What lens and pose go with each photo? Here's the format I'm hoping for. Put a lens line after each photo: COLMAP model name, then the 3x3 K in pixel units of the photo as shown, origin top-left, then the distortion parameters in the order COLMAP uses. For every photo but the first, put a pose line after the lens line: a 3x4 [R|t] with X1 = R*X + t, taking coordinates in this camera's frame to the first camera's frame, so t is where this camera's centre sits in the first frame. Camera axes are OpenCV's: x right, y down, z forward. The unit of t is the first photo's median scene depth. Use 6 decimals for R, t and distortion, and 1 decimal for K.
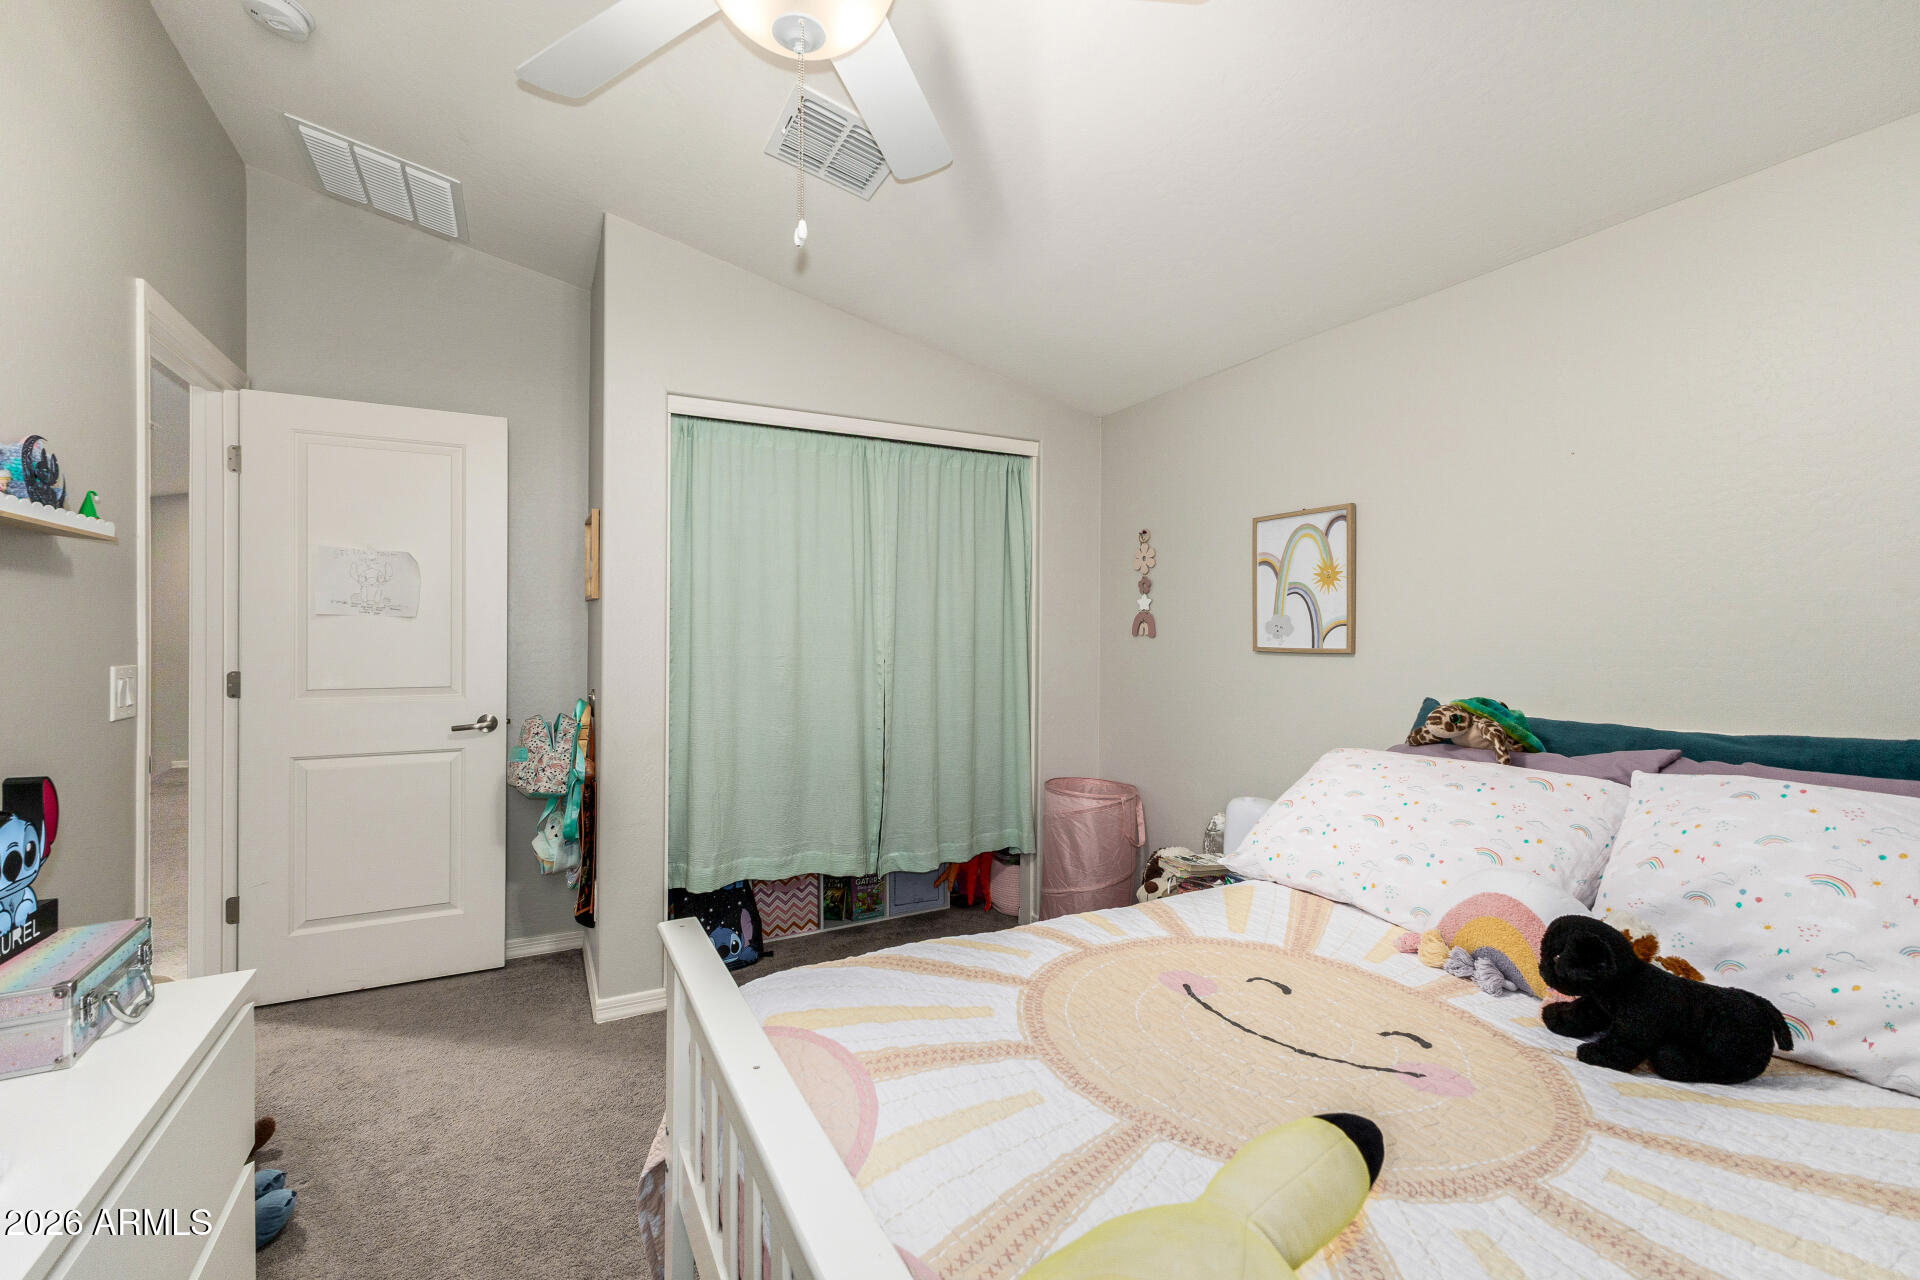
lens RADIAL K [[838.5, 0, 956.6], [0, 838.5, 637.1], [0, 0, 1]] dist [0.003621, 0.000716]
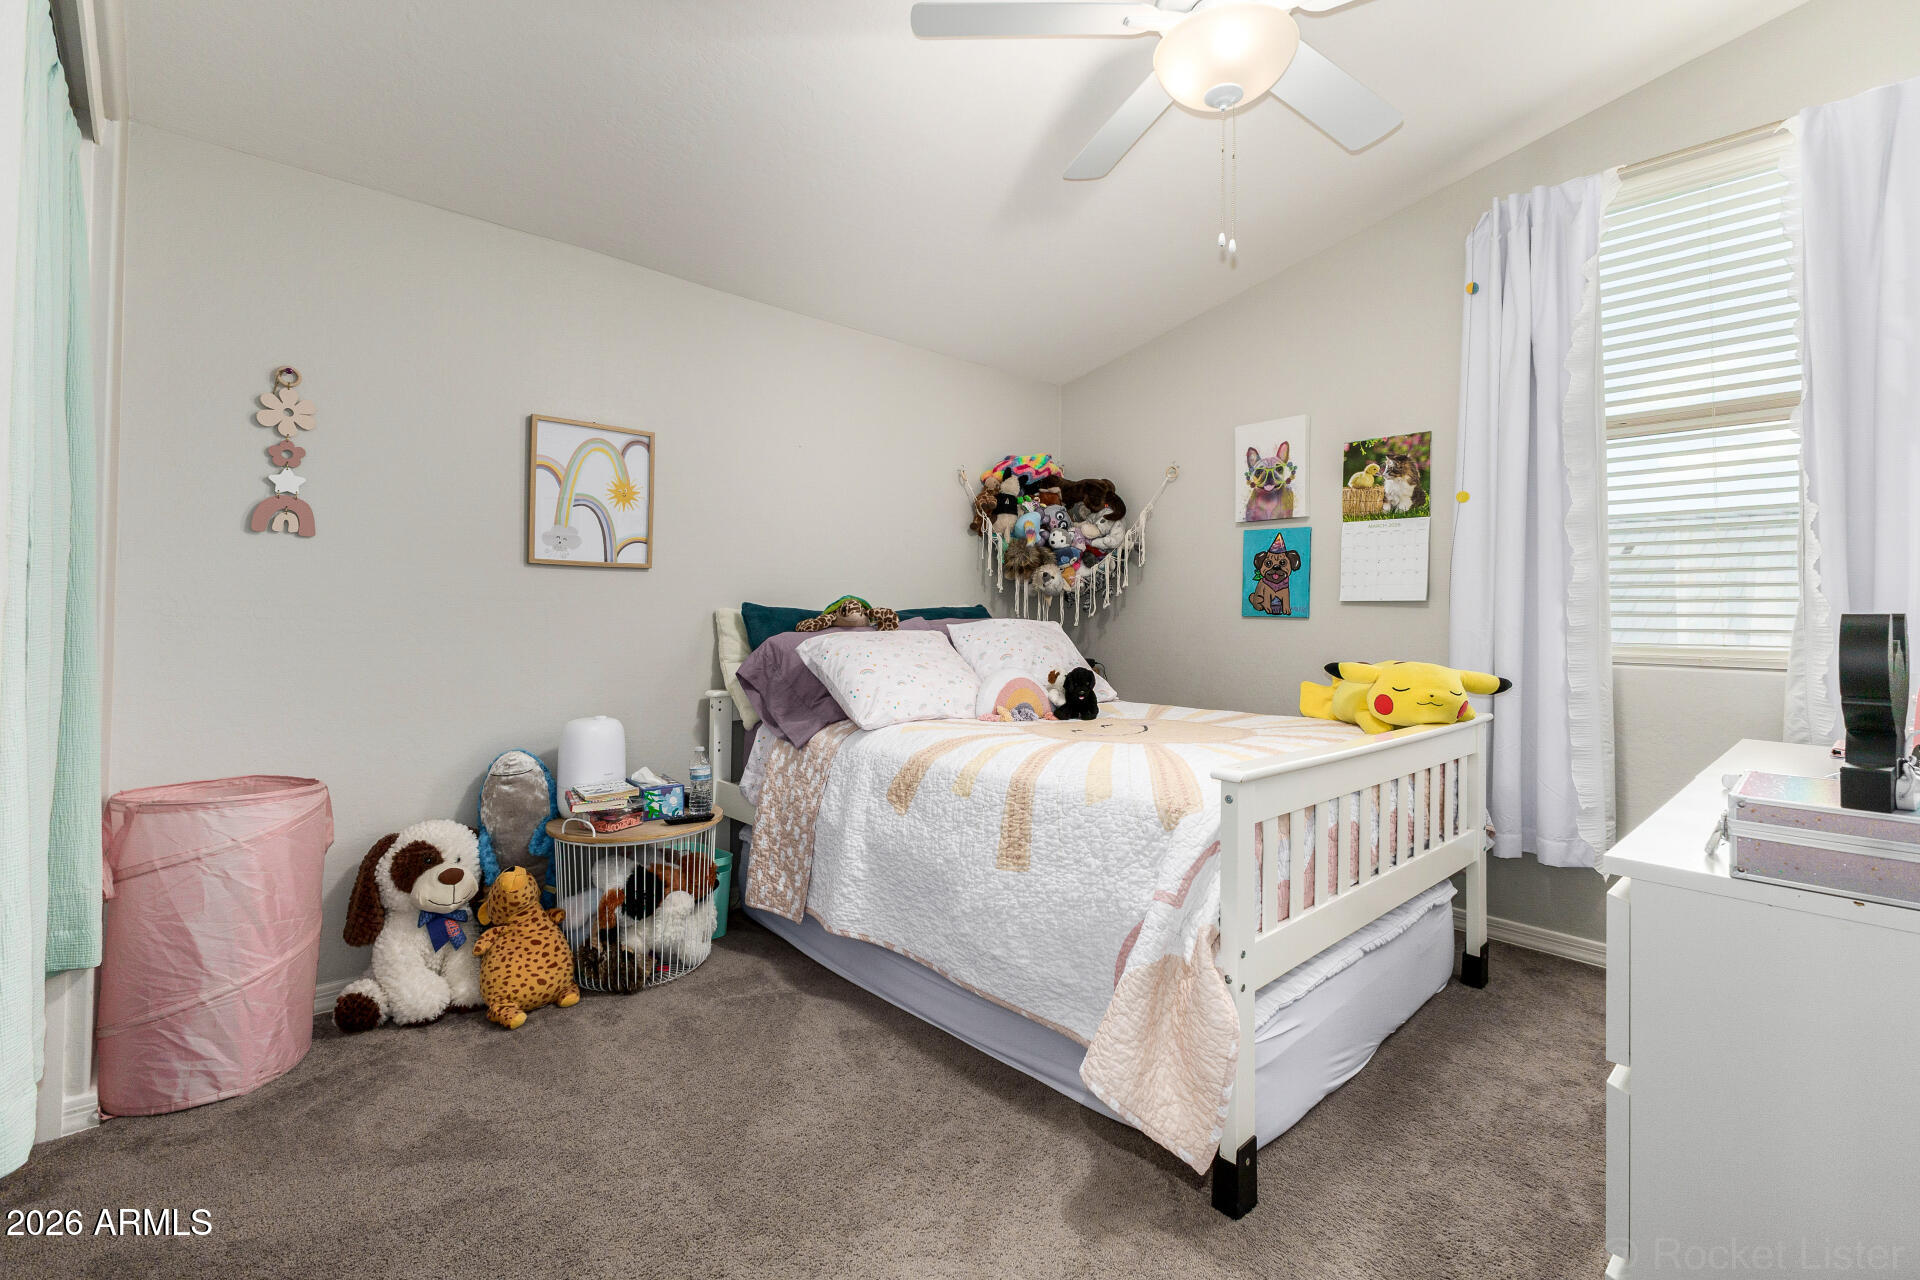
lens RADIAL K [[838.5, 0, 956.2], [0, 838.5, 619.4], [0, 0, 1]] dist [0.003621, 0.000716]
pose [[-0.260835, -0.012914, 0.965297, -0.671736], [-0.005611, 0.999914, 0.011861, 0.068238], [-0.965367, -0.002322, -0.260885, 0.851771]]
